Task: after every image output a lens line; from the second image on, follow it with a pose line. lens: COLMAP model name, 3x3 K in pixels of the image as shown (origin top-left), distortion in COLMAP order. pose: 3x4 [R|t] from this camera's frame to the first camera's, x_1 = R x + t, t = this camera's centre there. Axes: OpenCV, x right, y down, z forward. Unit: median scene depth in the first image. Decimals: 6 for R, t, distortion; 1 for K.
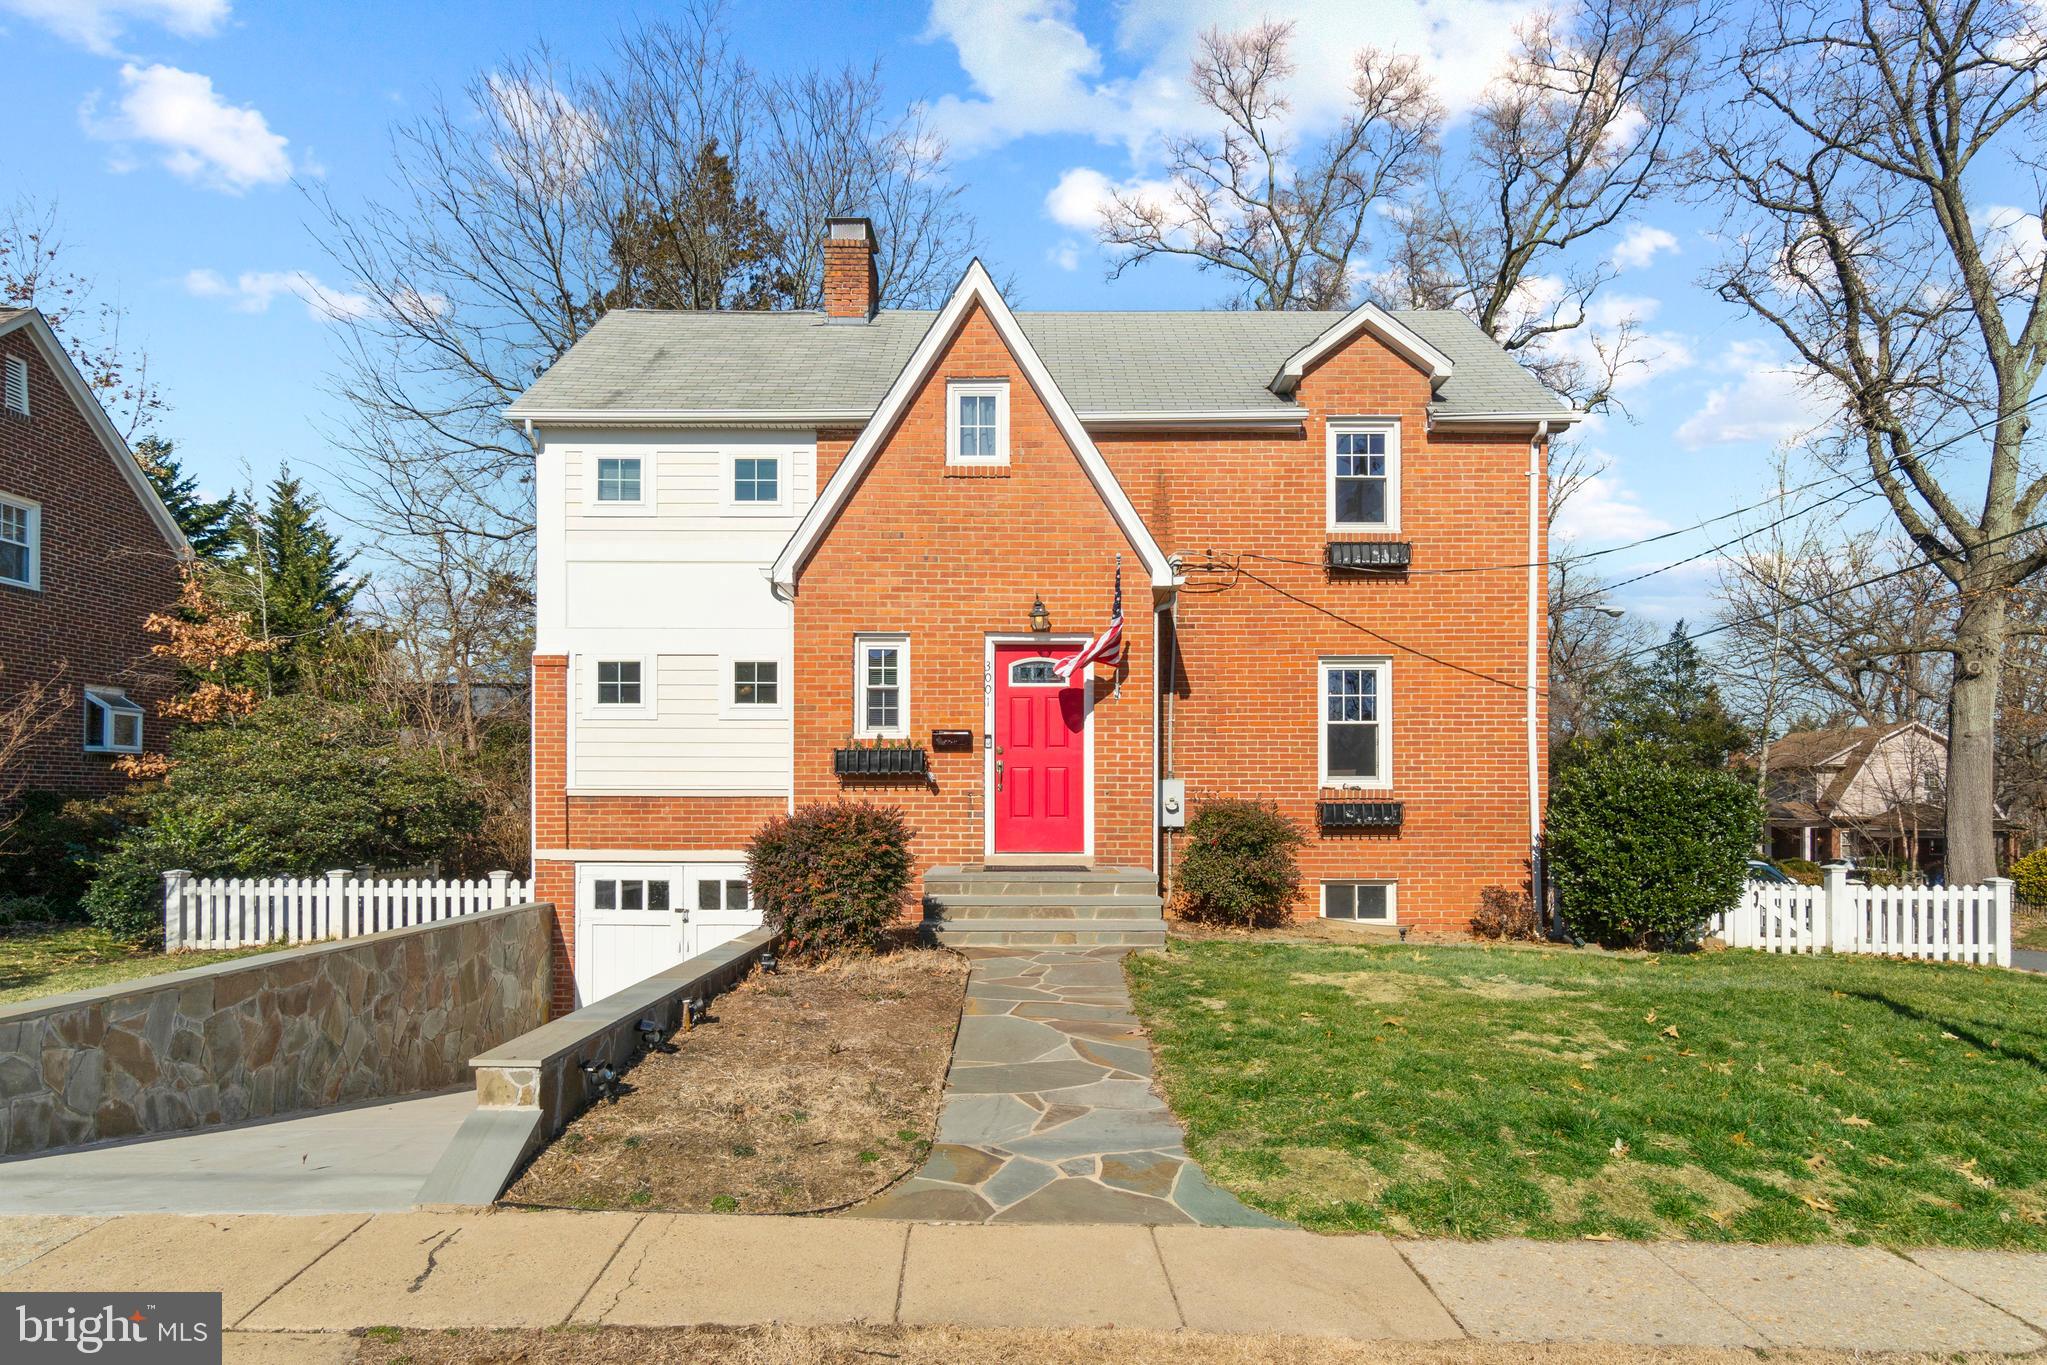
lens RADIAL K [[1209.3, 0, 1029.1], [0, 1209.3, 804.4], [0, 0, 1]] dist [0.000702, 0.000718]
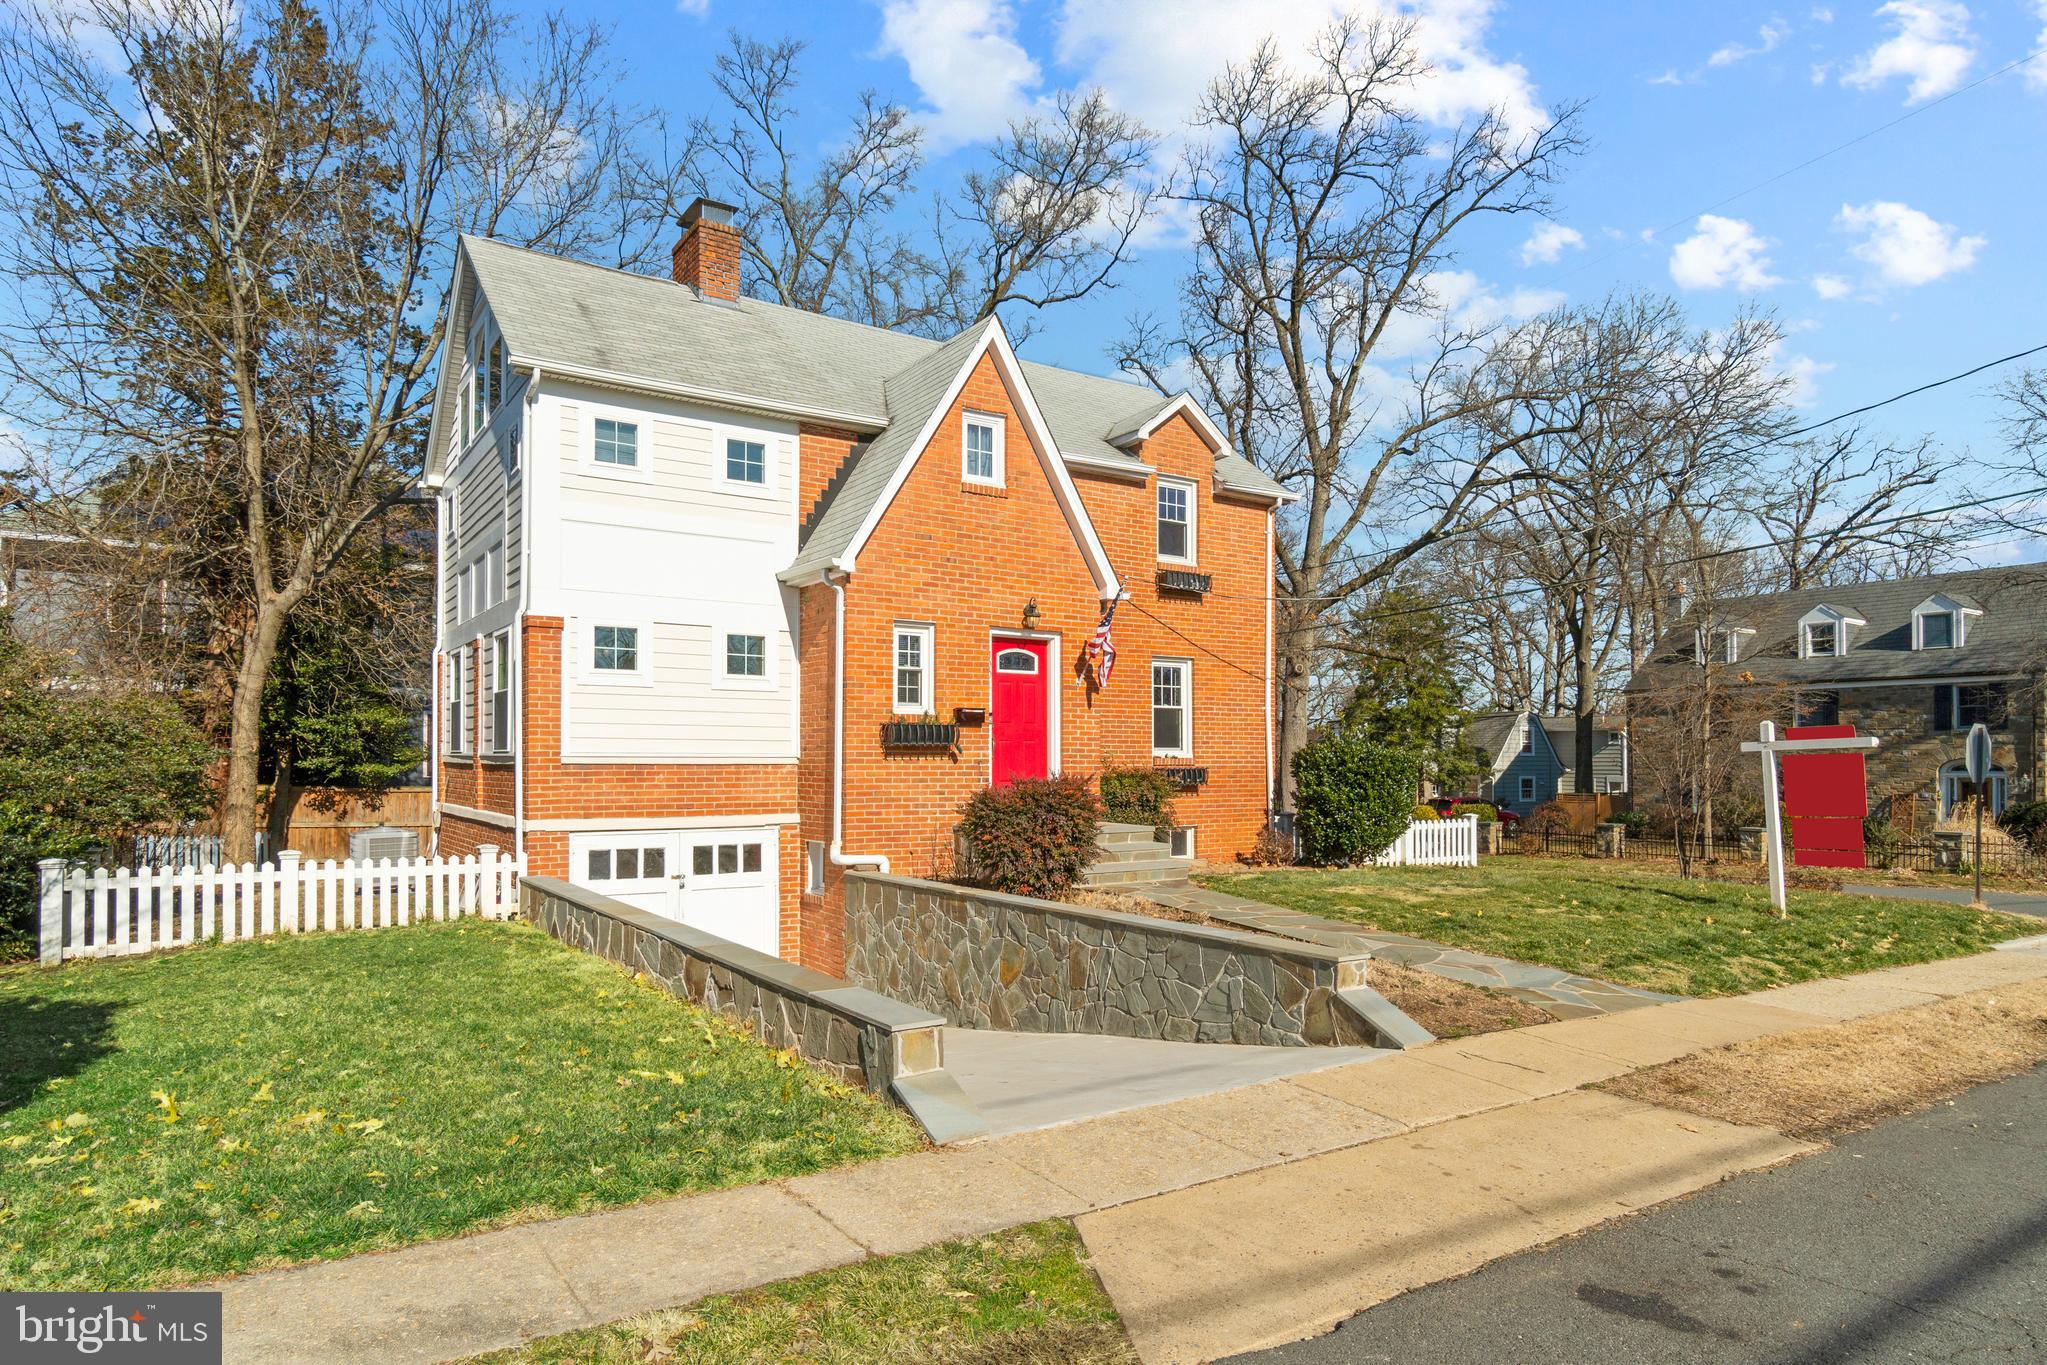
lens RADIAL K [[1210.4, 0, 1018.9], [0, 1210.4, 751.2], [0, 0, 1]] dist [0.001394, -0.000336]
pose [[0.829385, 0.005075, 0.558655, -0.616276], [-0.001286, 0.999973, -0.007176, -0.010287], [-0.558676, 0.005234, 0.829369, -0.000034]]
